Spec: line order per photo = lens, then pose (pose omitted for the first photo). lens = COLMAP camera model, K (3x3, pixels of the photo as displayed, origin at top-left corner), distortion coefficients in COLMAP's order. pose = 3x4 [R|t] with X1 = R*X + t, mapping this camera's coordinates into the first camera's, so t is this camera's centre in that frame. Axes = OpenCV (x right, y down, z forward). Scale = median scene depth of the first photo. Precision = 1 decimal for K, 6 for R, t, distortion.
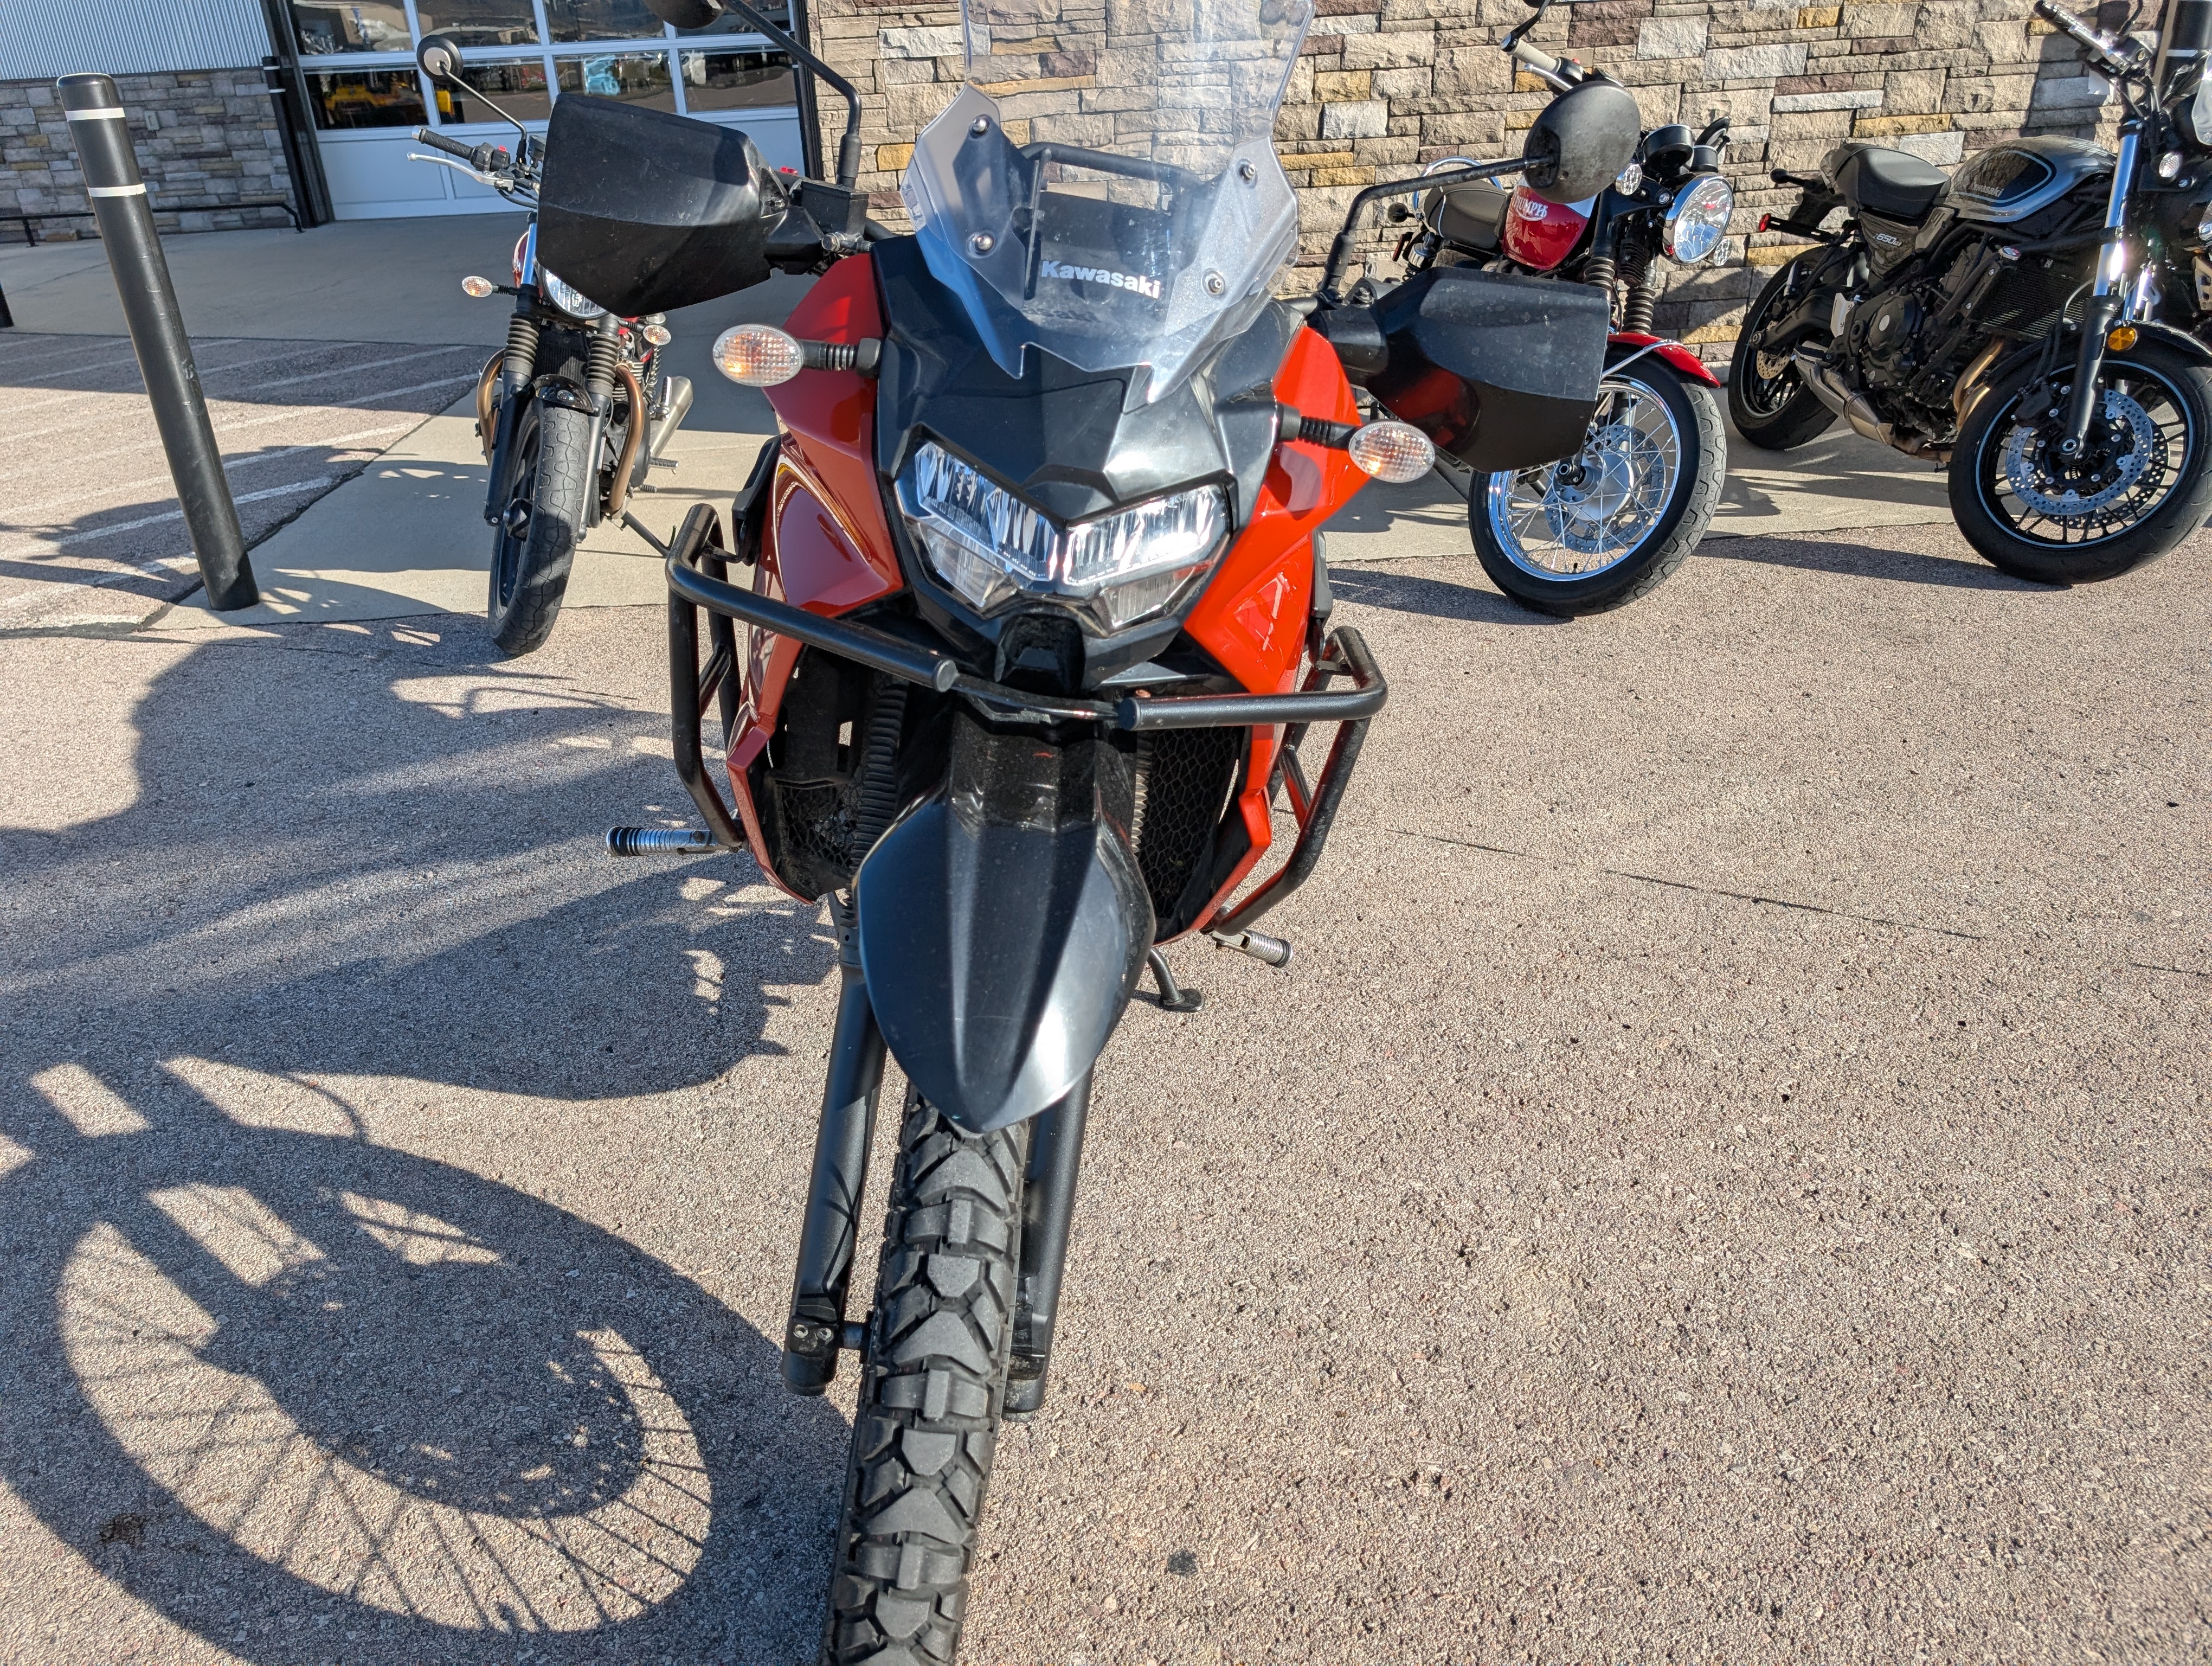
lens RADIAL K [[1607.6, 0, 1106.0], [0, 1607.6, 833.0], [0, 0, 1]] dist [0.033017, -0.034480]
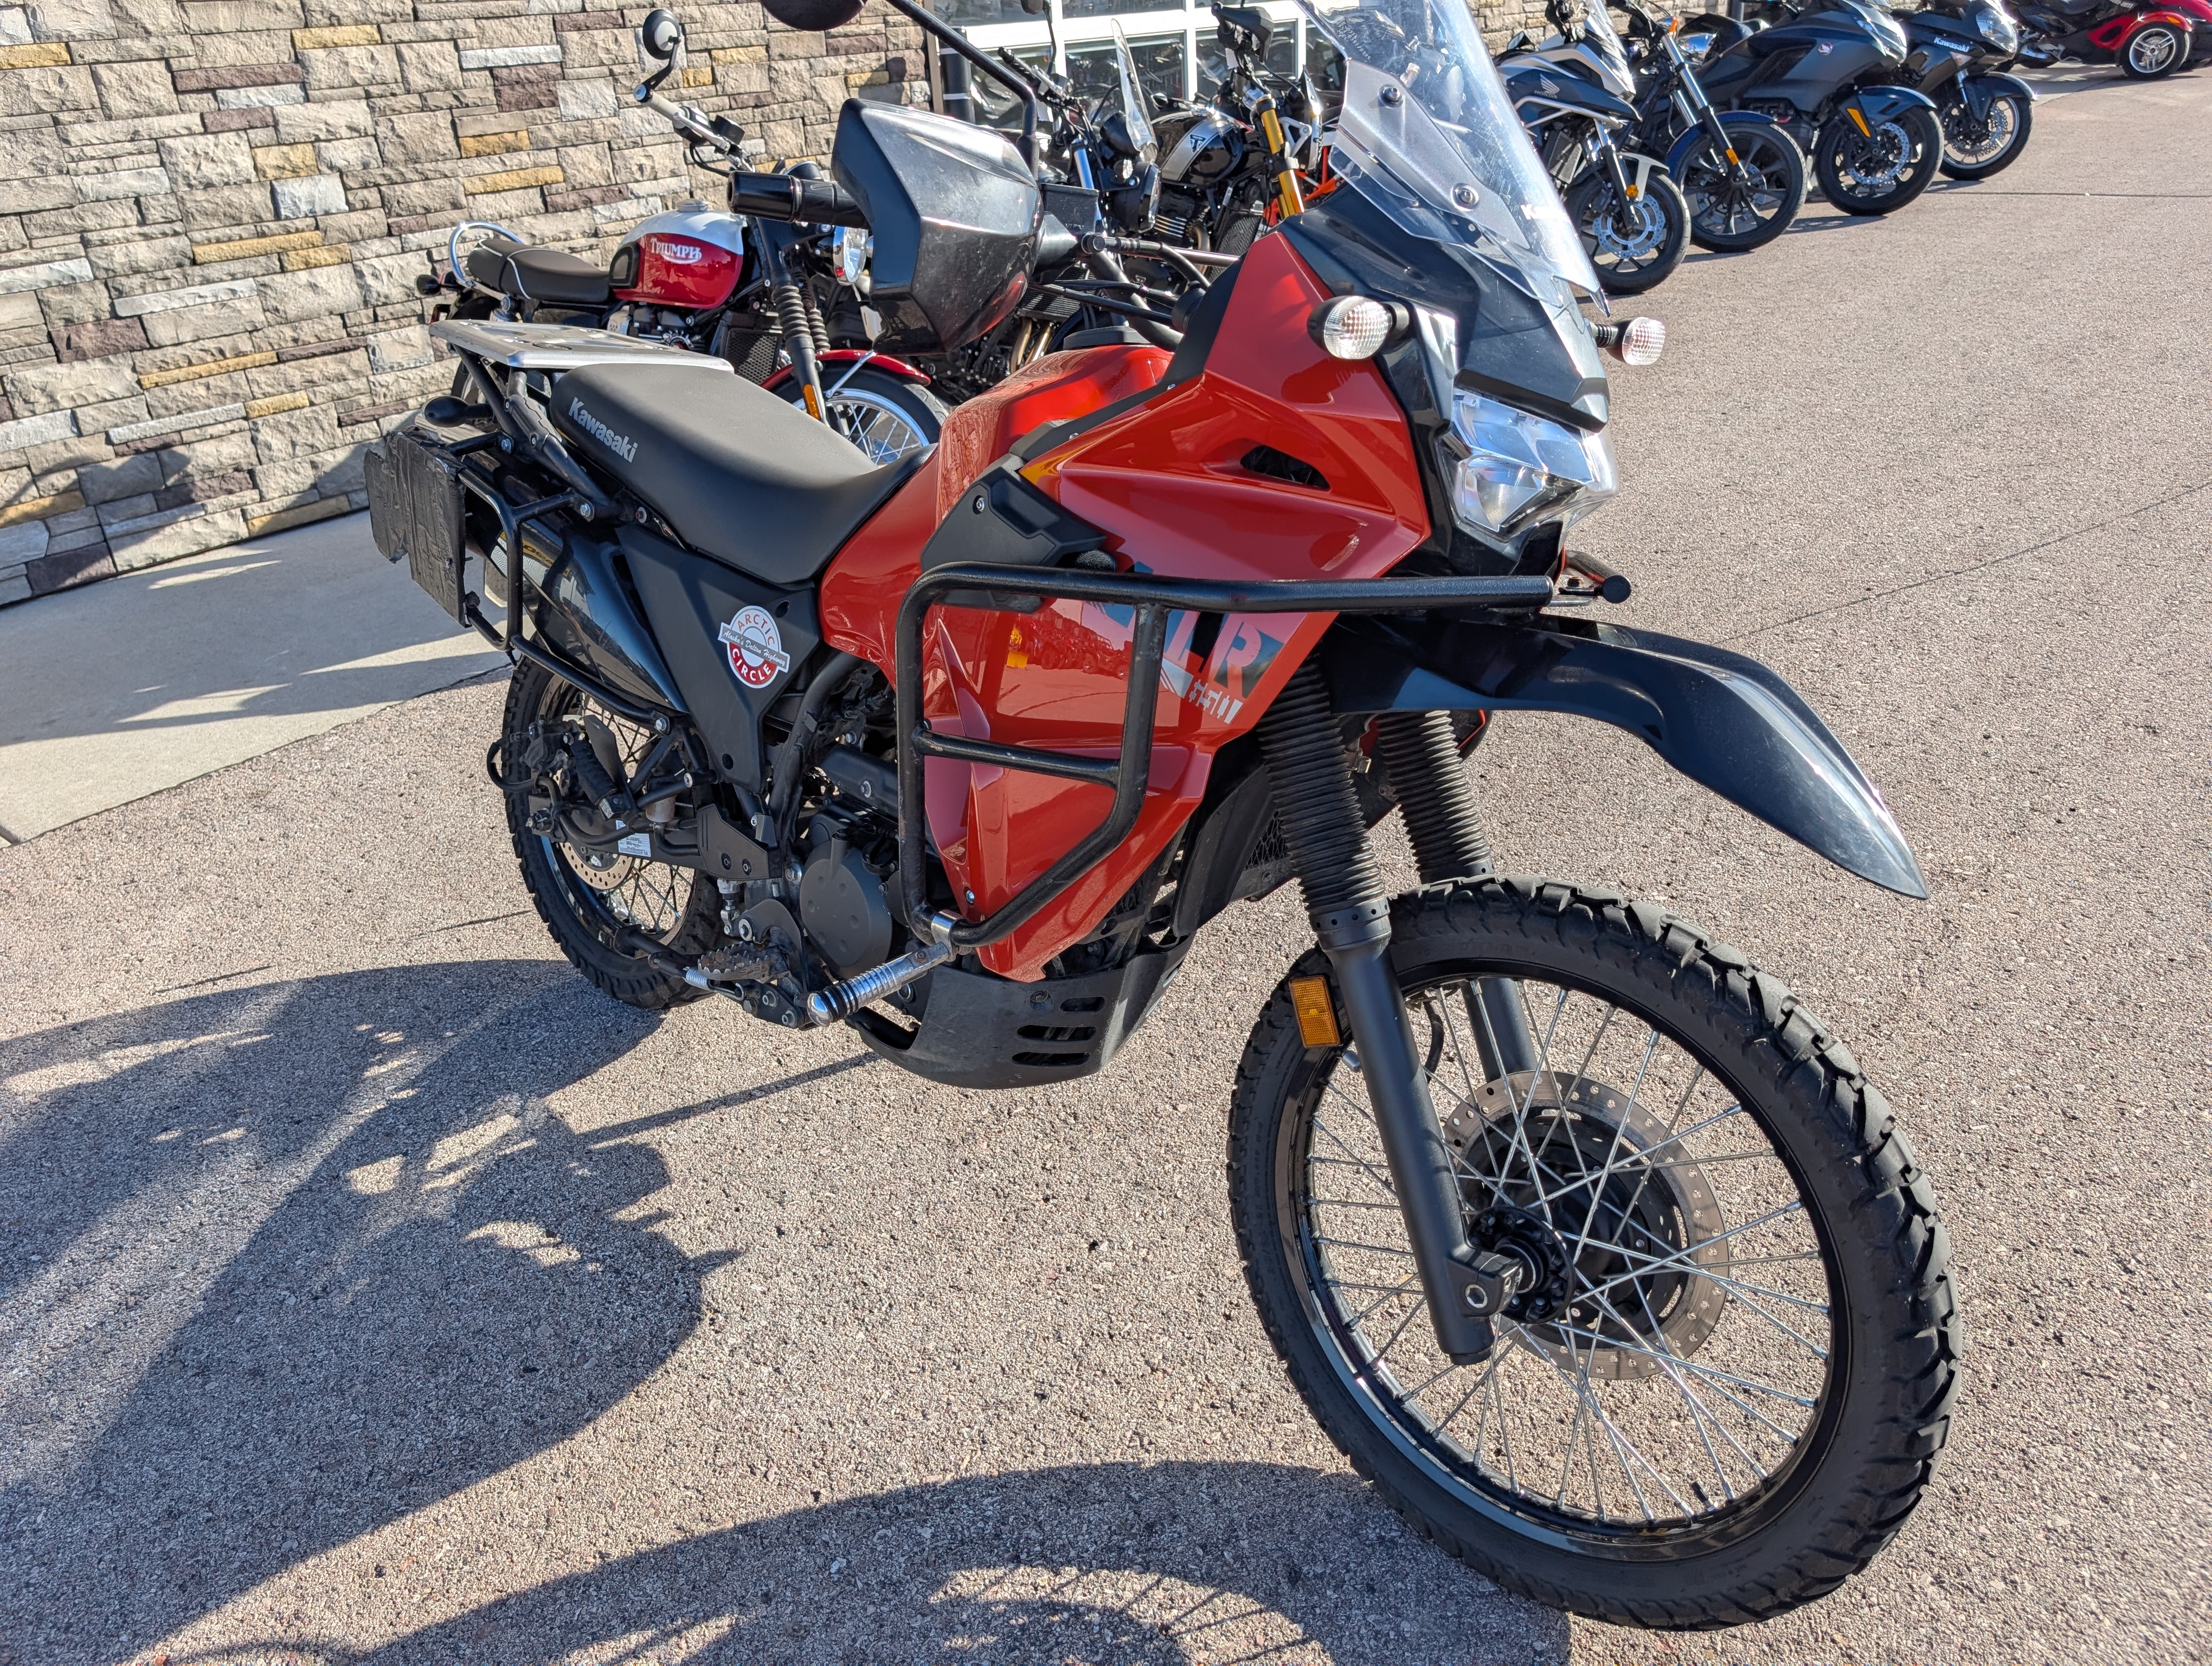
lens RADIAL K [[1565.3, 0, 1118.2], [0, 1565.3, 809.7], [0, 0, 1]] dist [0.030275, -0.030897]
pose [[0.686444, -0.328821, 0.648592, -0.230692], [0.357843, 0.929203, 0.092358, -0.037199], [-0.633043, 0.168696, 0.755512, 0.094903]]
